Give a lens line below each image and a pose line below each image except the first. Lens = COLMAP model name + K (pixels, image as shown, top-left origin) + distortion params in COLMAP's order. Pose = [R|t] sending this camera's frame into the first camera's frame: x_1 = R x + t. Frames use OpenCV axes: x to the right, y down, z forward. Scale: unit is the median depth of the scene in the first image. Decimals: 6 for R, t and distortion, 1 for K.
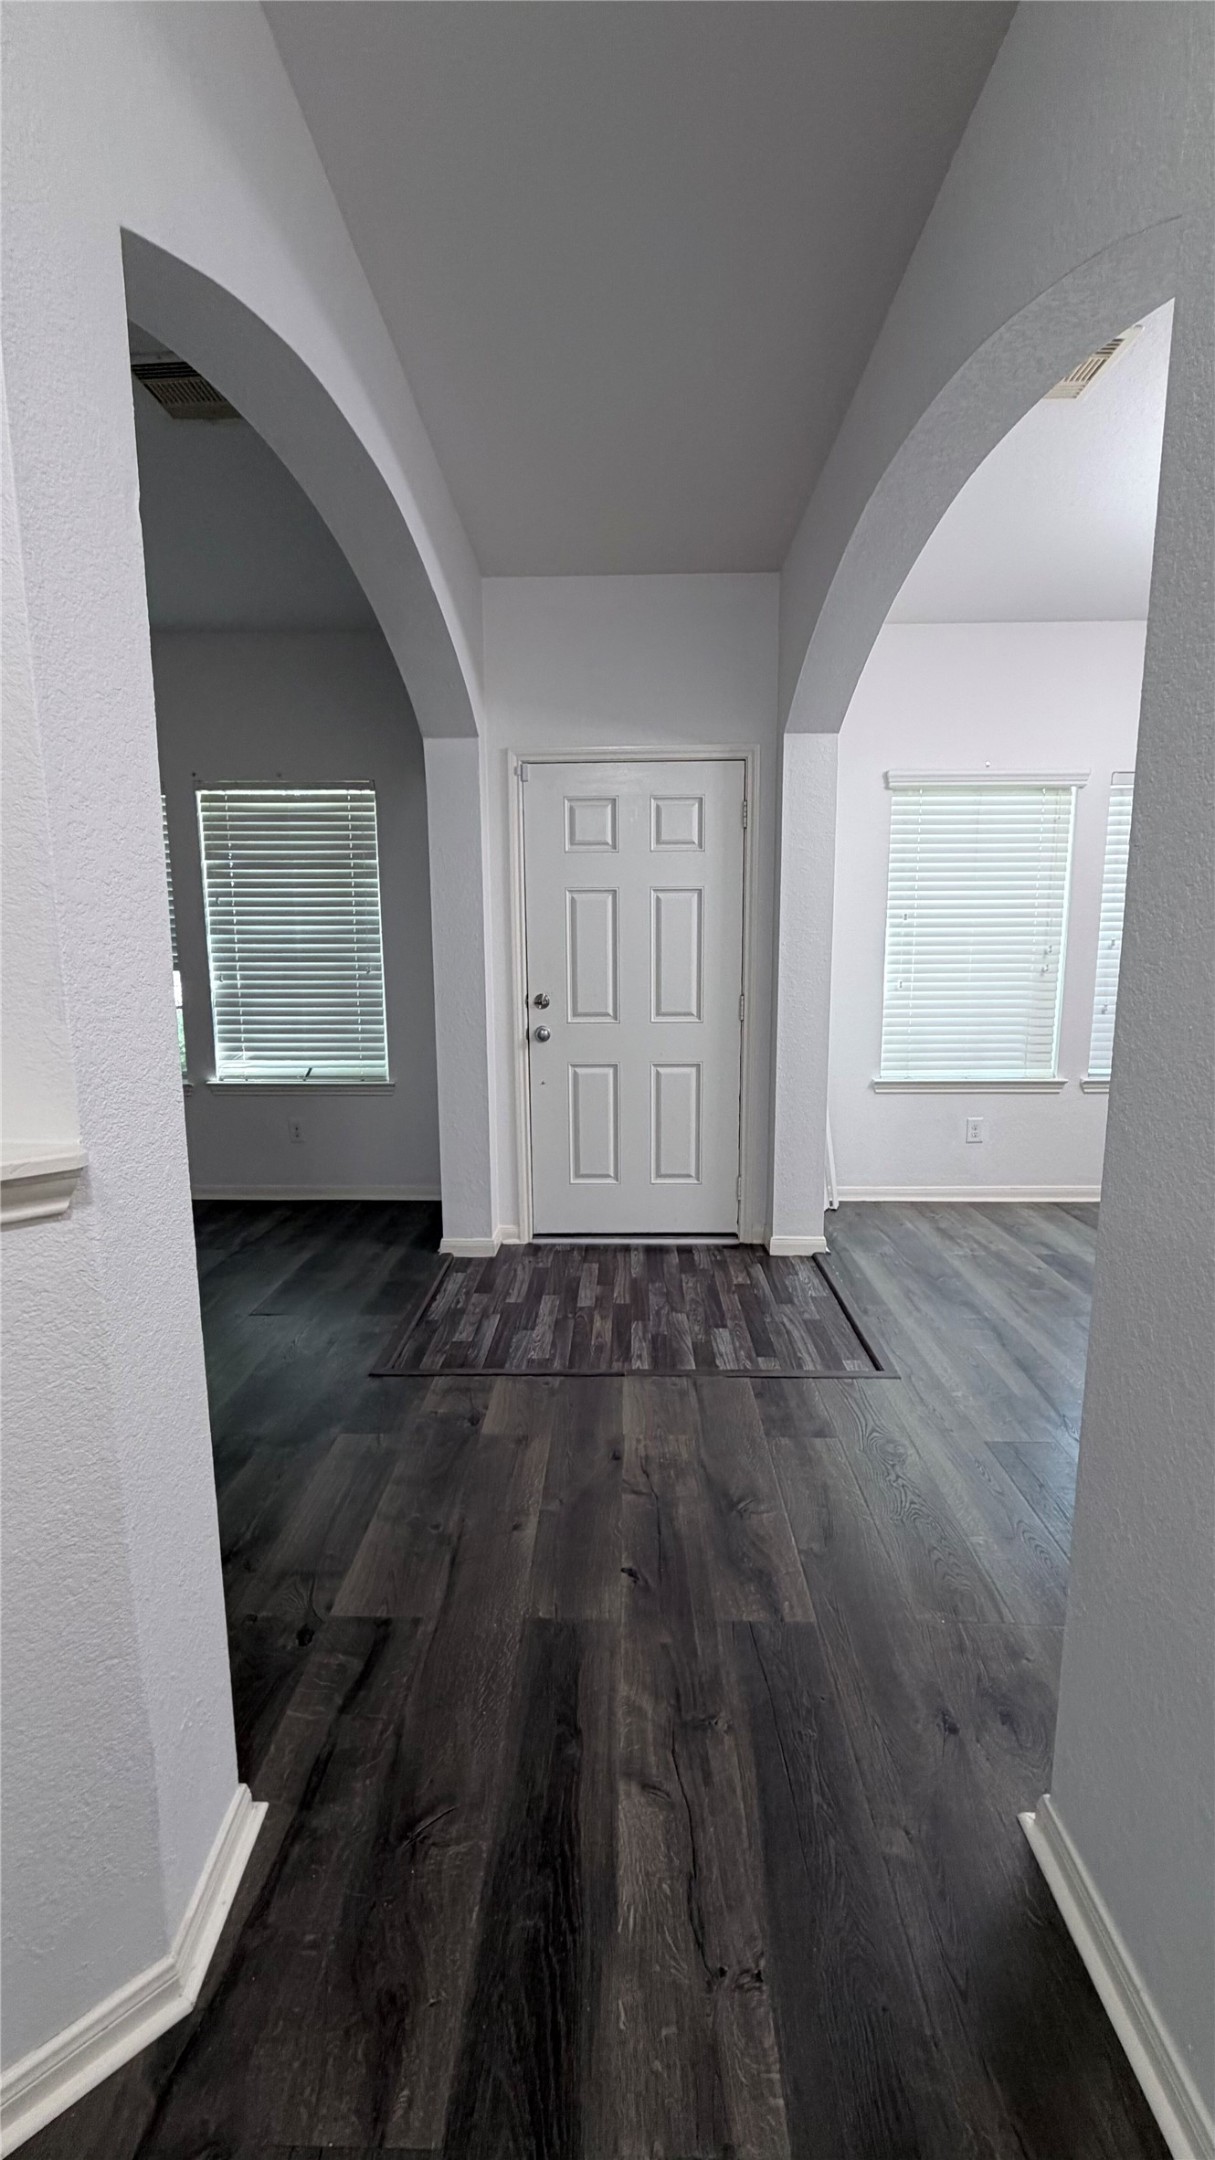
lens RADIAL K [[858.6, 0, 607.5], [0, 858.6, 1080.0], [0, 0, 1]] dist [0.000061, 0.000122]
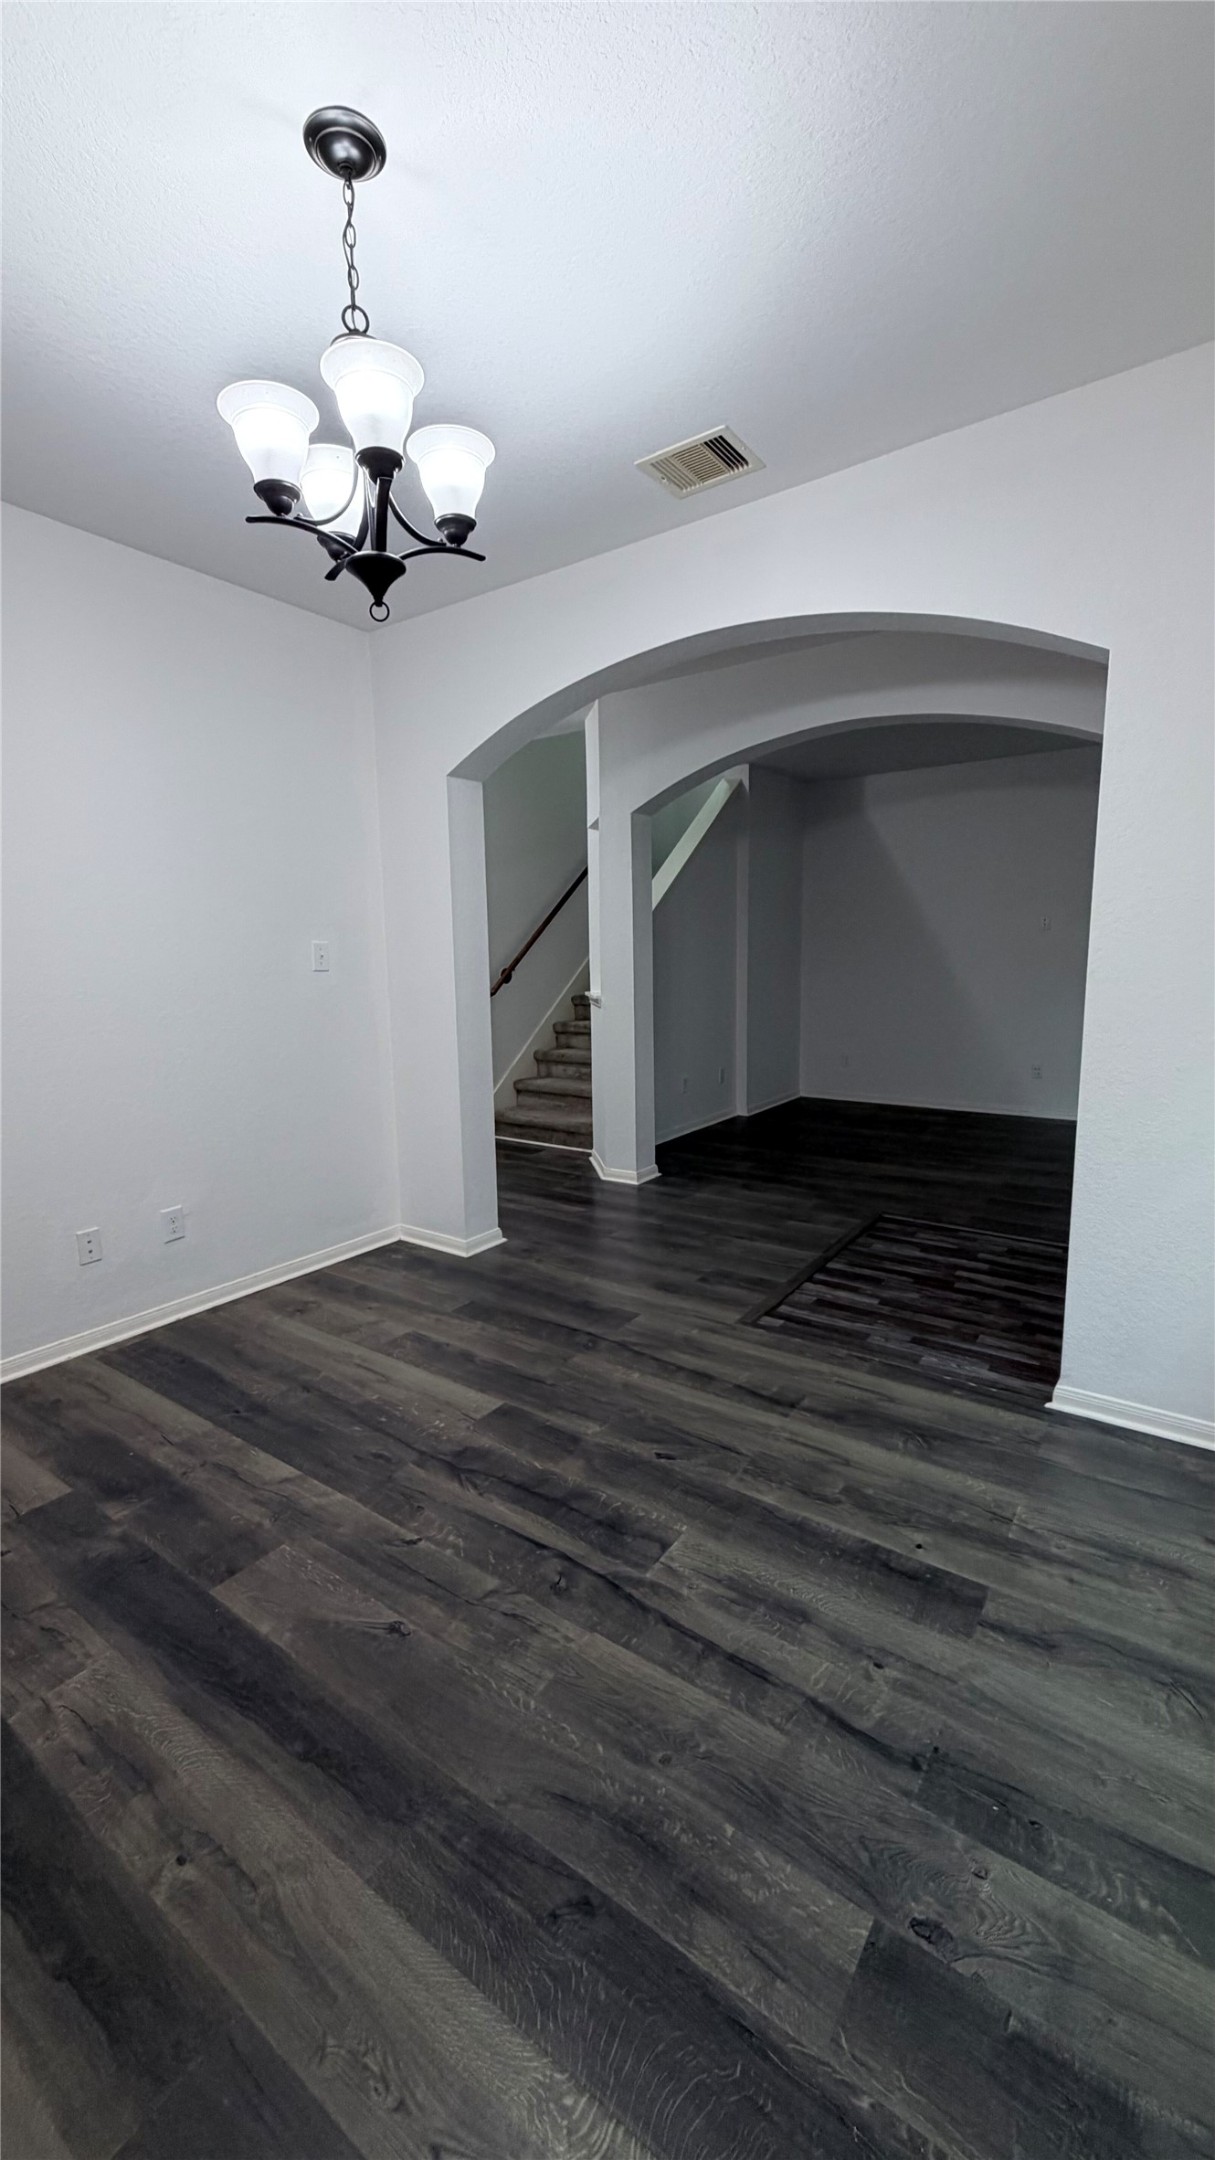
lens RADIAL K [[858.6, 0, 607.5], [0, 858.6, 1080.0], [0, 0, 1]] dist [0.000061, 0.000122]
pose [[-0.561143, 0.140235, -0.815753, 0.973082], [-0.104045, 0.965776, 0.237596, -0.179511], [0.821154, 0.218200, -0.527348, 0.996760]]
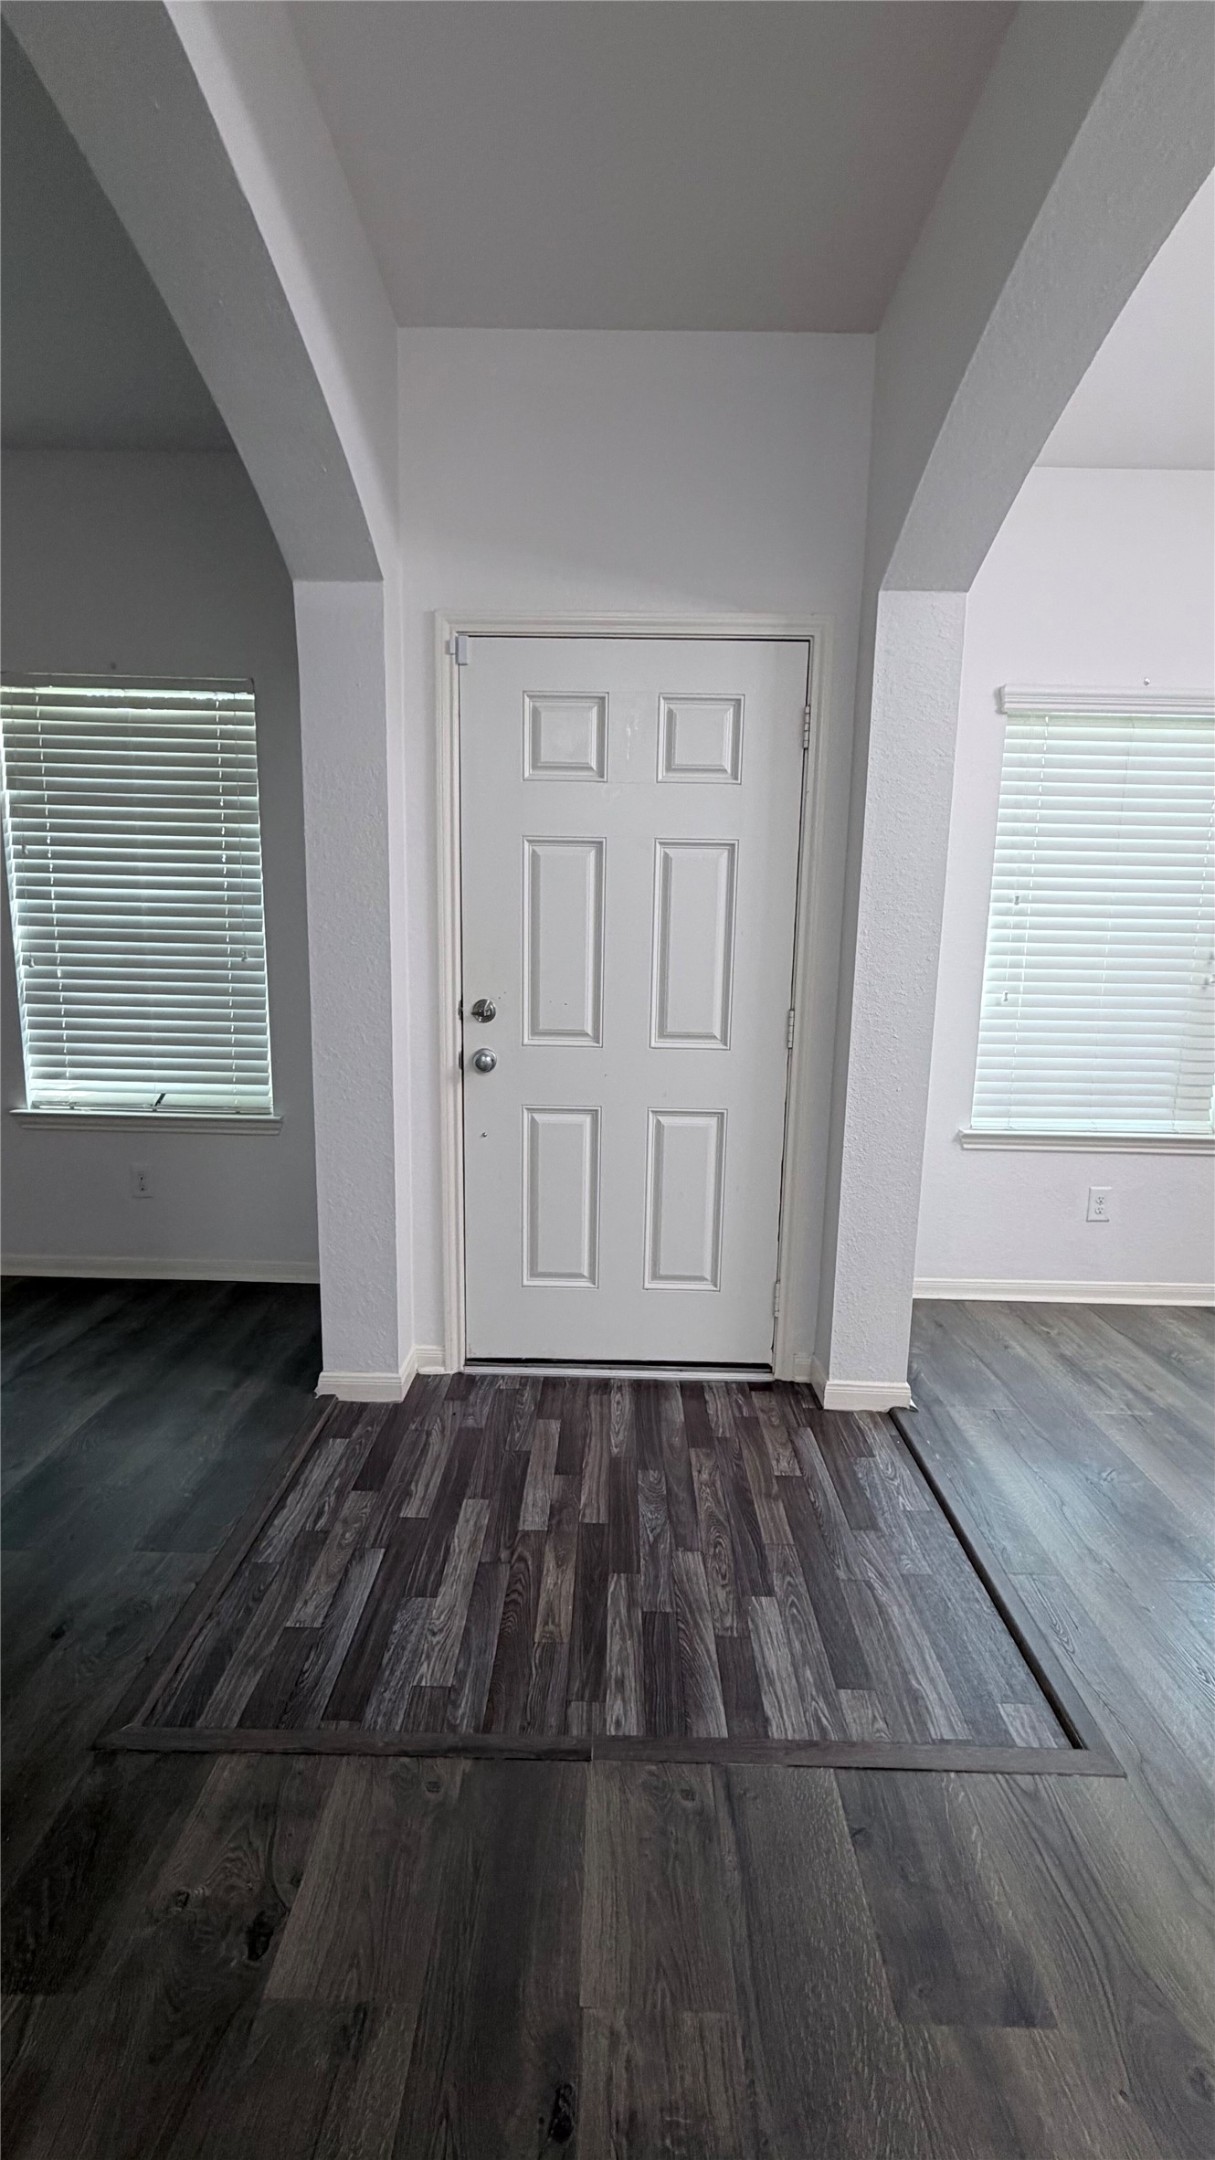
lens RADIAL K [[858.6, 0, 607.5], [0, 858.6, 1080.0], [0, 0, 1]] dist [0.000061, 0.000122]
pose [[0.999588, 0.024373, 0.015170, 0.008600], [-0.024485, 0.999674, 0.007211, -0.046266], [-0.014990, -0.007579, 0.999859, 0.346721]]
